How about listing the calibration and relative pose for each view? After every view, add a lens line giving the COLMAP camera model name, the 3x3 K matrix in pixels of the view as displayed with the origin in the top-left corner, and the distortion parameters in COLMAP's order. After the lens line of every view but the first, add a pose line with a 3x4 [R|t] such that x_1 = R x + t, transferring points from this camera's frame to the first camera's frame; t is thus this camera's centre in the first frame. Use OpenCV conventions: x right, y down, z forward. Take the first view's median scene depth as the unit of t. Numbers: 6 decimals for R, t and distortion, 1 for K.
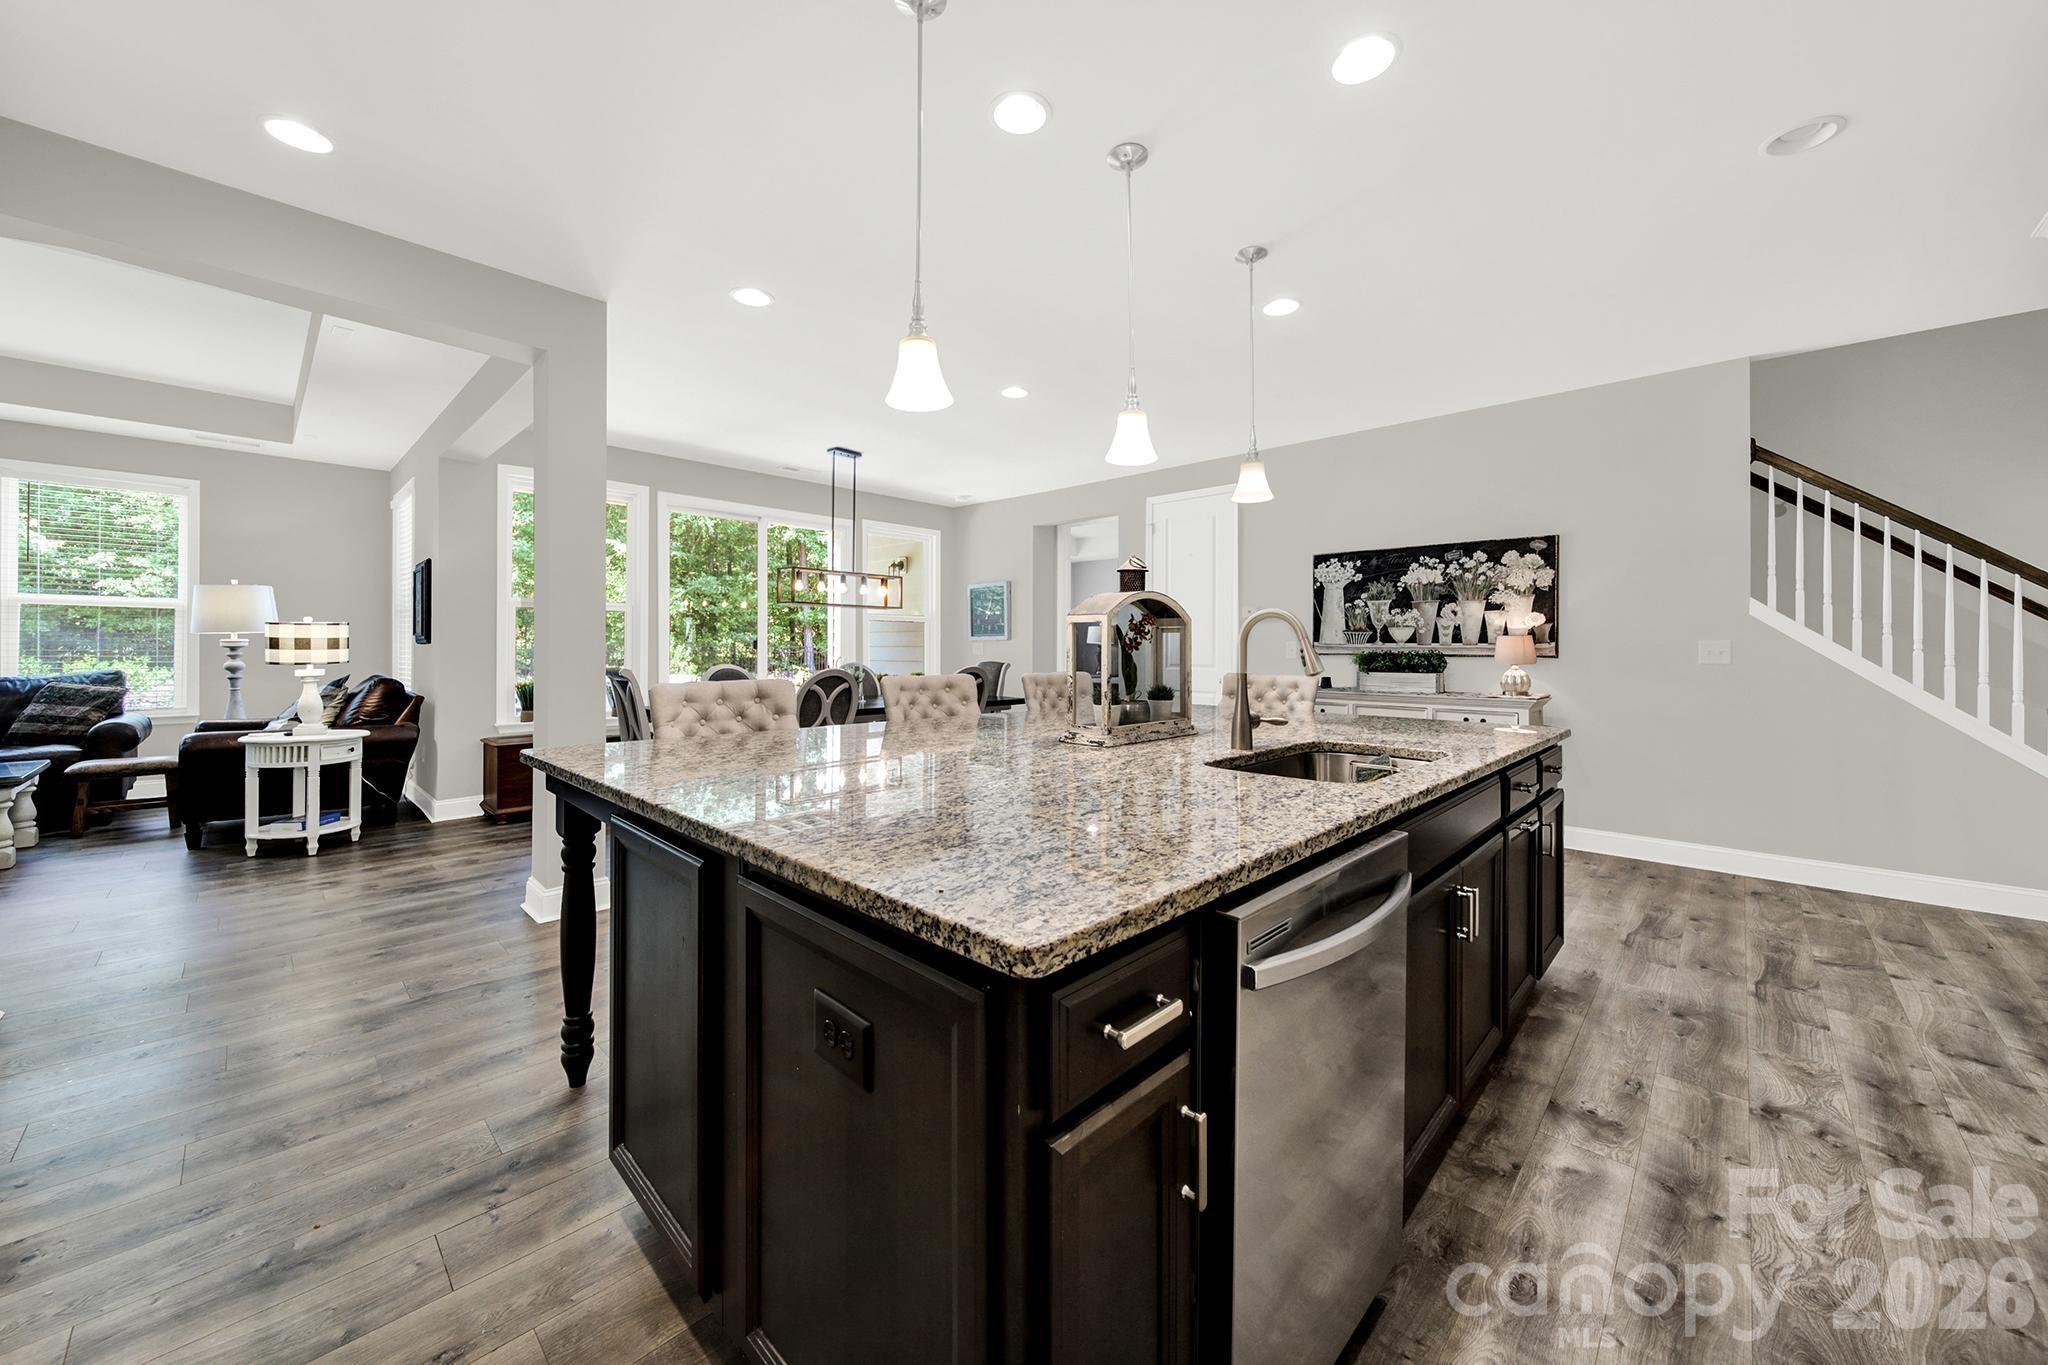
lens RADIAL K [[741.8, 0, 1033.4], [0, 741.8, 644.1], [0, 0, 1]] dist [-0.005611, 0.000083]
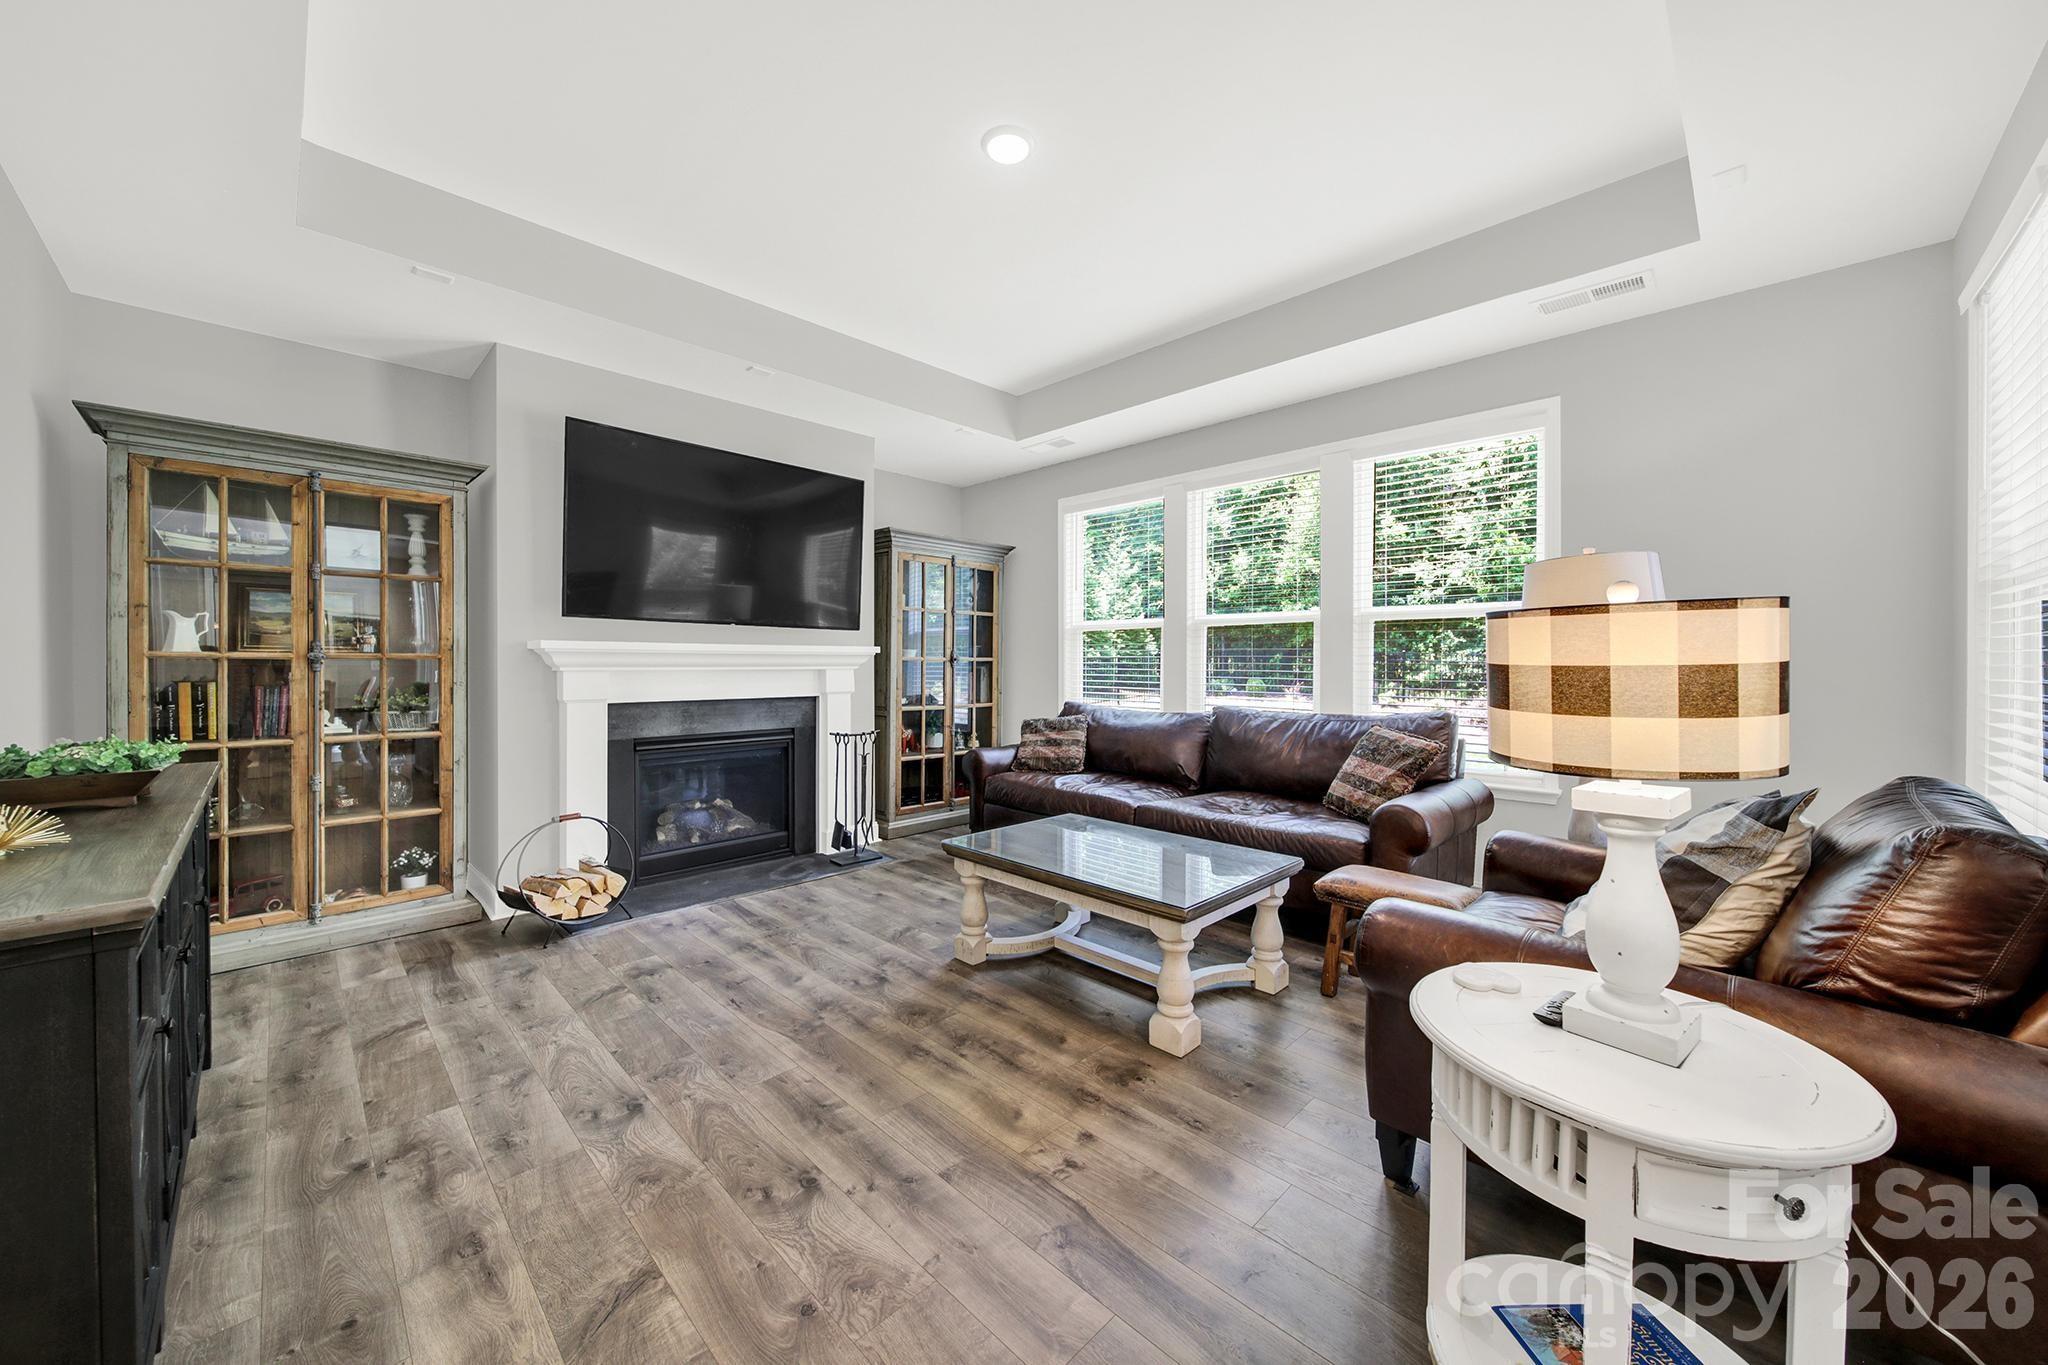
lens RADIAL K [[741.8, 0, 1015.0], [0, 741.8, 663.3], [0, 0, 1]] dist [-0.005611, 0.000083]
pose [[-0.036685, -0.002393, -0.999324, -0.633444], [0.001669, 0.999996, -0.002456, -0.007675], [0.999325, -0.001758, -0.036681, 0.705278]]
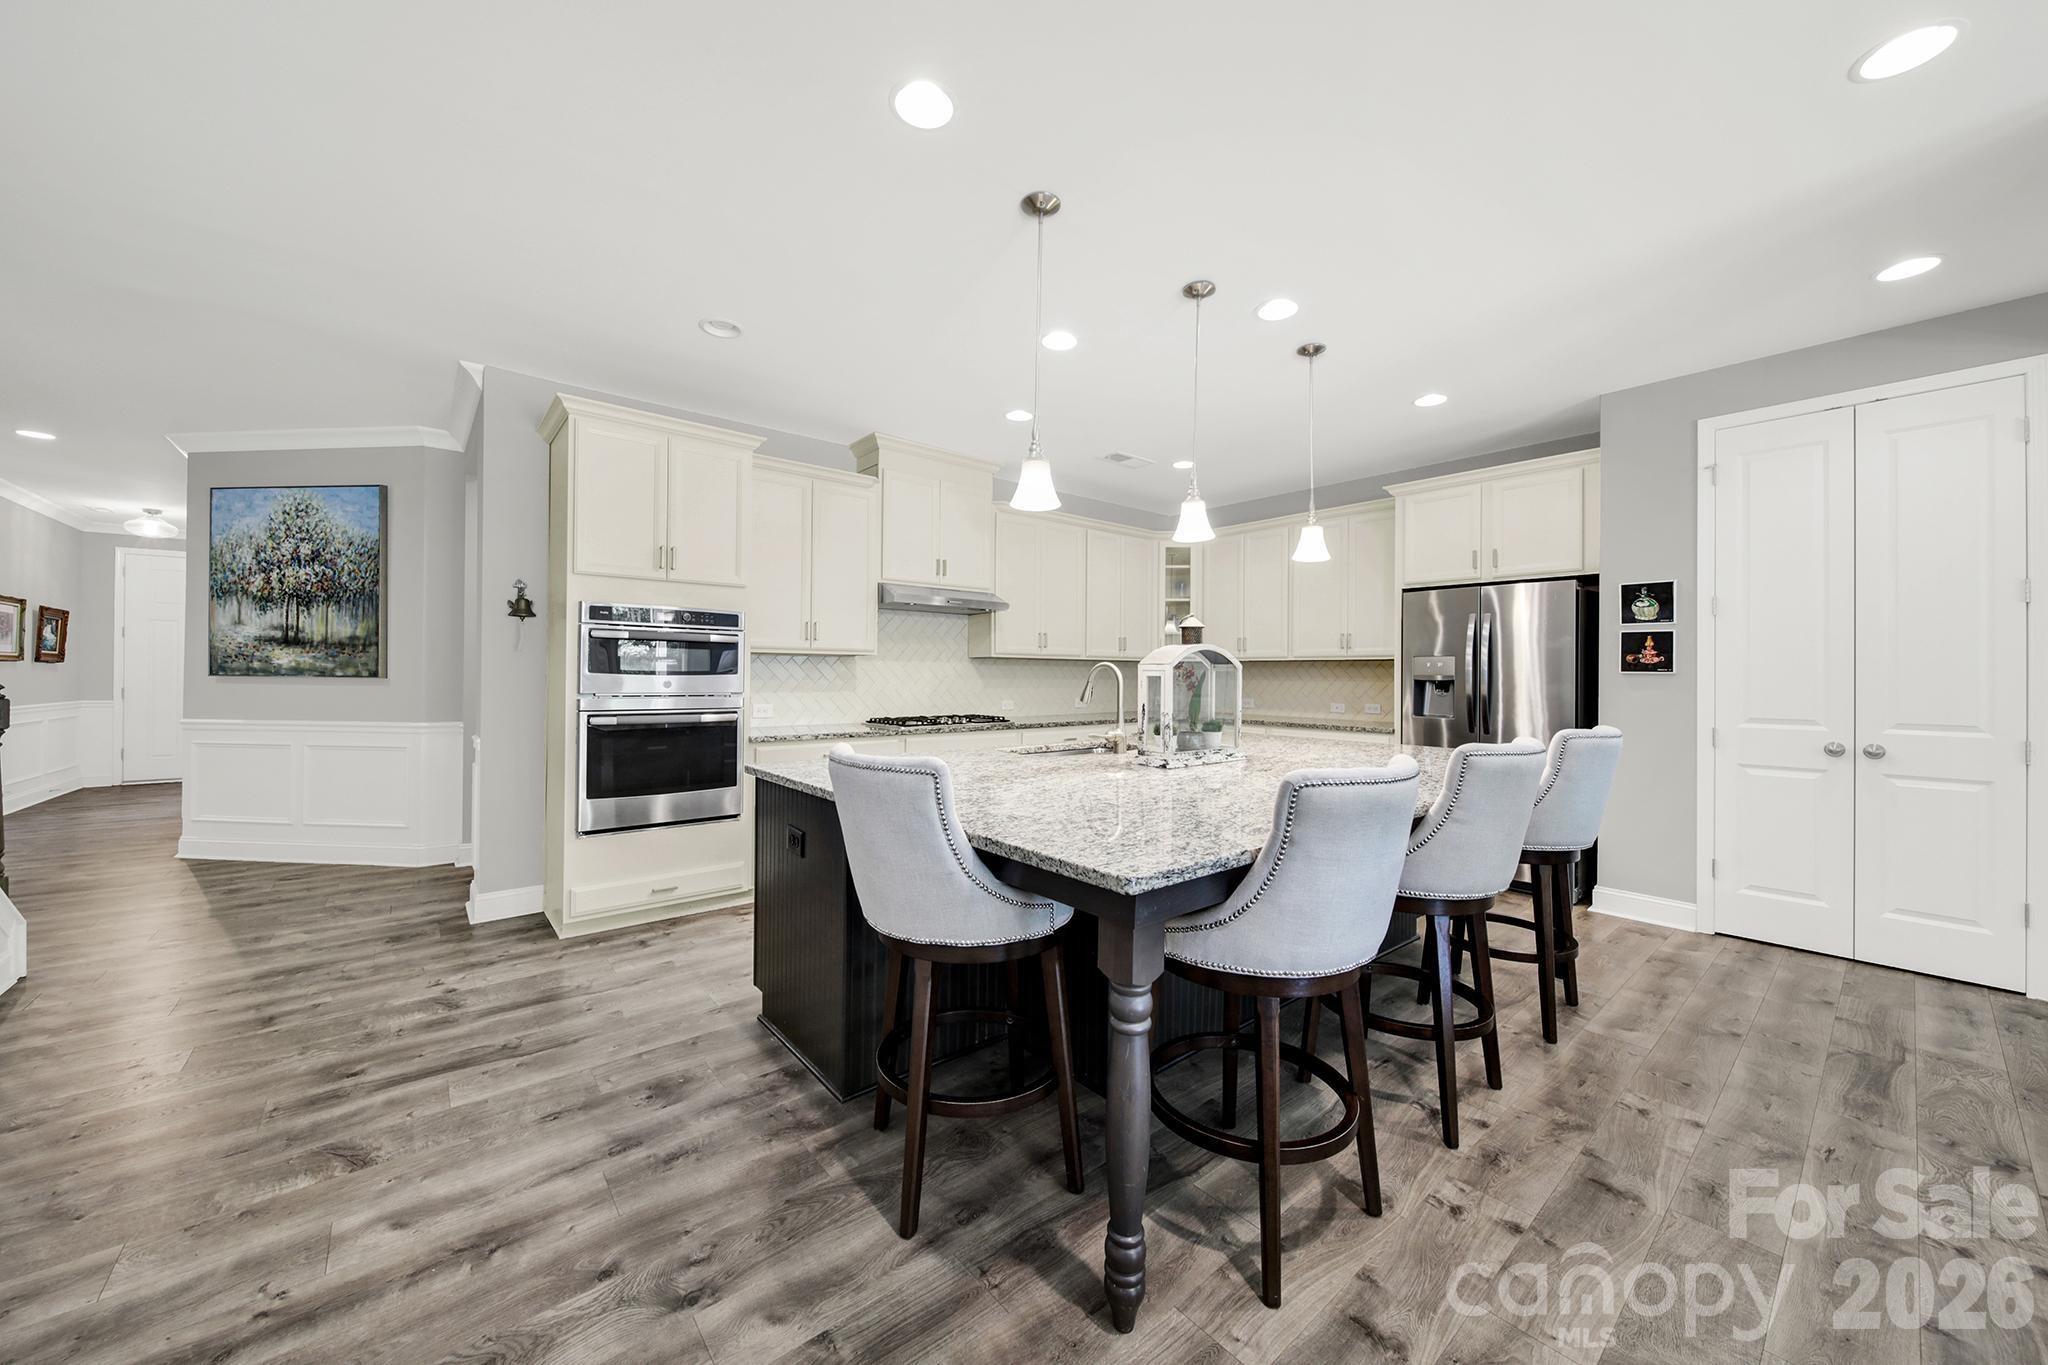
lens RADIAL K [[741.8, 0, 1026.1], [0, 741.8, 676.0], [0, 0, 1]] dist [-0.005611, 0.000083]
pose [[-0.992901, -0.011440, 0.118391, 0.125577], [-0.011492, 0.999934, 0.000237, -0.006809], [-0.118386, -0.001126, -0.992967, 1.084302]]
